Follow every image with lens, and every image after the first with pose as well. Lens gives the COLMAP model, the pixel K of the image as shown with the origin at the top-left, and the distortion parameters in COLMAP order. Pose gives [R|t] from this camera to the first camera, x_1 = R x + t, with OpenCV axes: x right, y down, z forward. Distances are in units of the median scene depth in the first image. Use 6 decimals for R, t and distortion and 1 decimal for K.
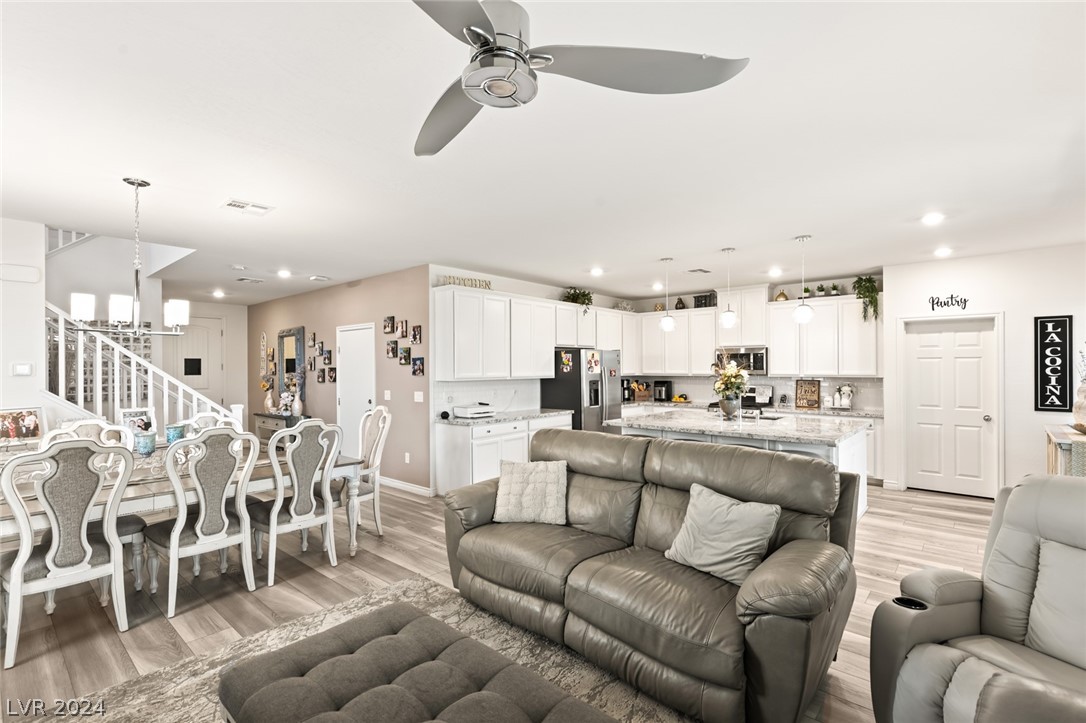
lens RADIAL K [[498.9, 0, 546.6], [0, 498.9, 365.0], [0, 0, 1]] dist [0.013823, -0.005286]
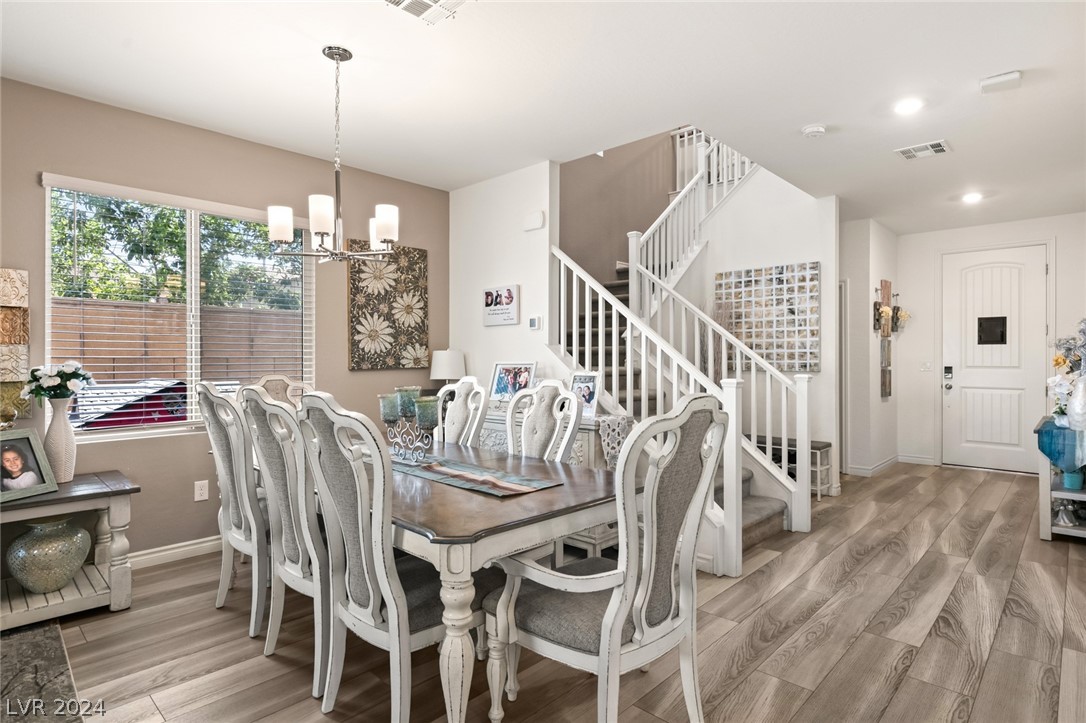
lens RADIAL K [[568.1, 0, 554.0], [0, 568.1, 358.5], [0, 0, 1]] dist [0.001781, 0.000562]
pose [[-0.027843, 0.008403, -0.999577, 0.011103], [0.003889, 0.999958, 0.008298, 0.041295], [0.999605, -0.003656, -0.027874, 0.666484]]
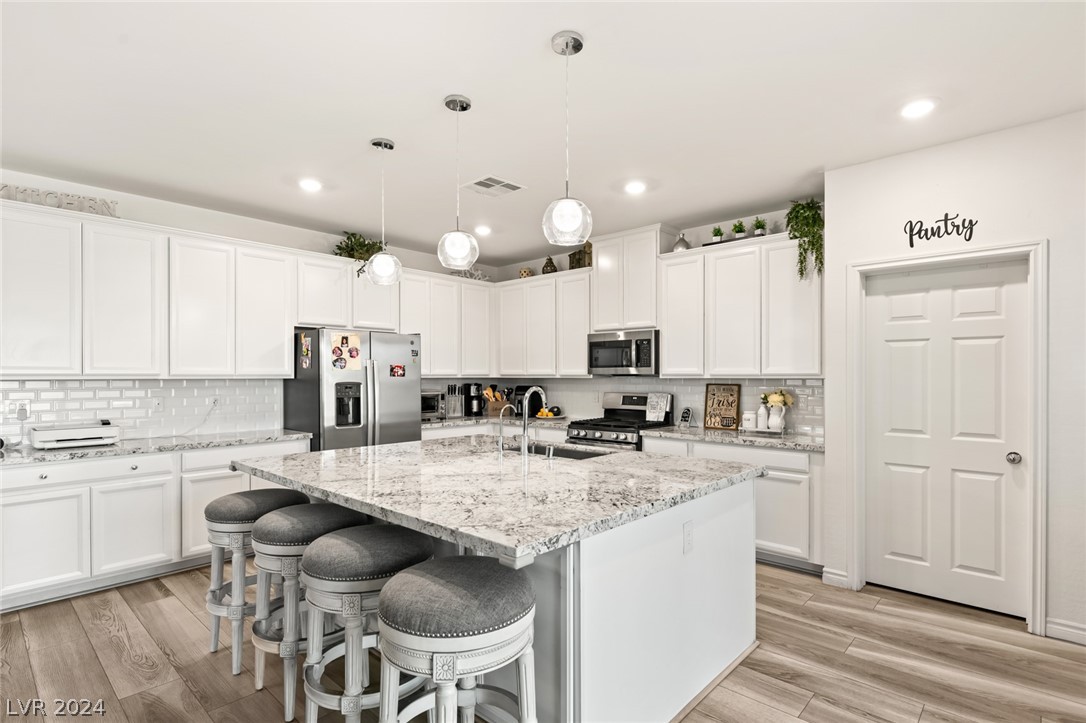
lens RADIAL K [[520.4, 0, 561.8], [0, 520.4, 376.0], [0, 0, 1]] dist [-0.011757, 0.004764]
pose [[0.999916, 0.003978, -0.012374, 0.369011], [-0.003914, 0.999979, 0.005221, 0.019900], [0.012395, -0.005172, 0.999910, 0.409091]]
